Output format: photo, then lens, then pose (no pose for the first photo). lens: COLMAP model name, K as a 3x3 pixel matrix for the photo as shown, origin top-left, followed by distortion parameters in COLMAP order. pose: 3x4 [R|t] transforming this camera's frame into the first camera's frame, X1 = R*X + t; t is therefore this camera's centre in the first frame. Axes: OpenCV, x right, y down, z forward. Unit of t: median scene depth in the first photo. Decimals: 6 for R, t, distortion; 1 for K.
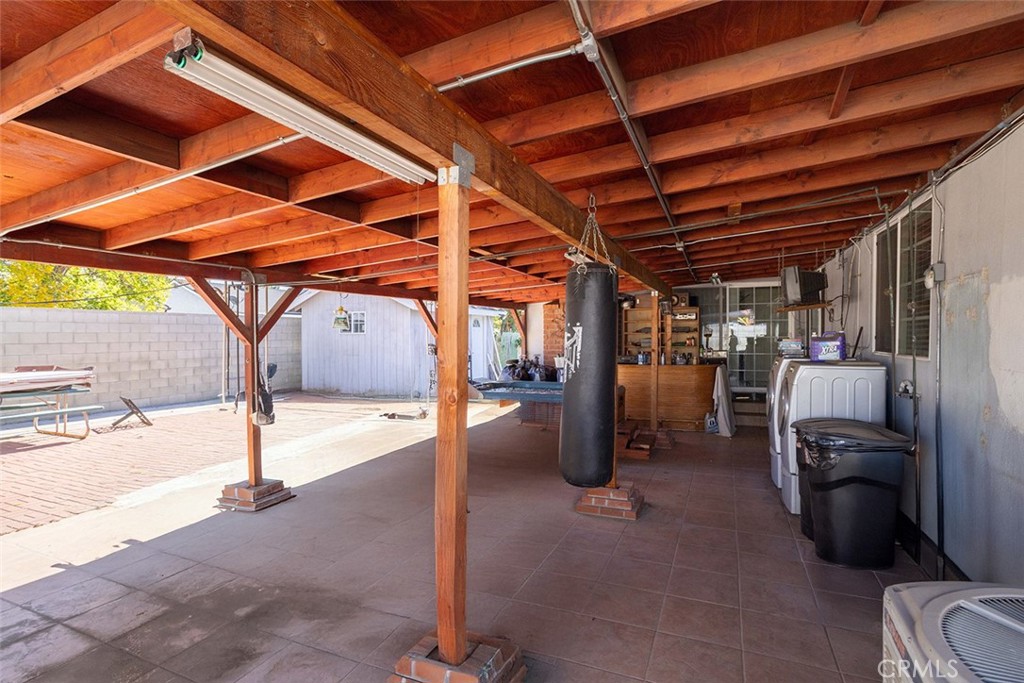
lens RADIAL K [[503.8, 0, 506.7], [0, 503.8, 337.9], [0, 0, 1]] dist [-0.026871, 0.001041]
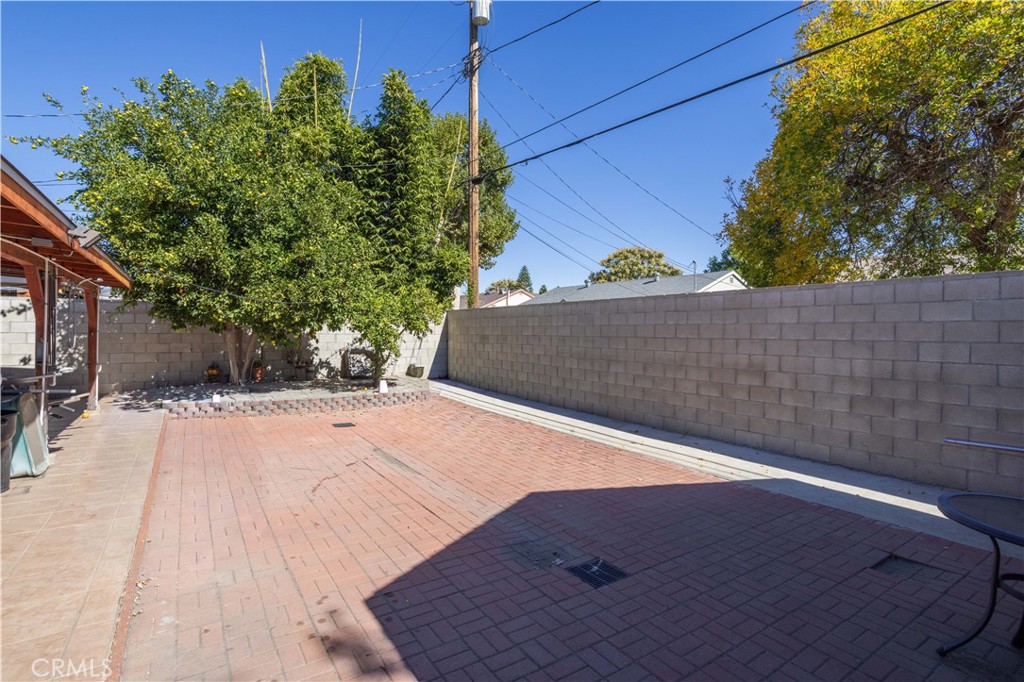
lens RADIAL K [[503.8, 0, 506.7], [0, 503.8, 337.4], [0, 0, 1]] dist [-0.026871, 0.001041]
pose [[-0.558945, -0.003739, -0.829196, -0.060394], [-0.020103, 0.999757, 0.009043, 0.006640], [0.828961, 0.021724, -0.558885, 1.066632]]
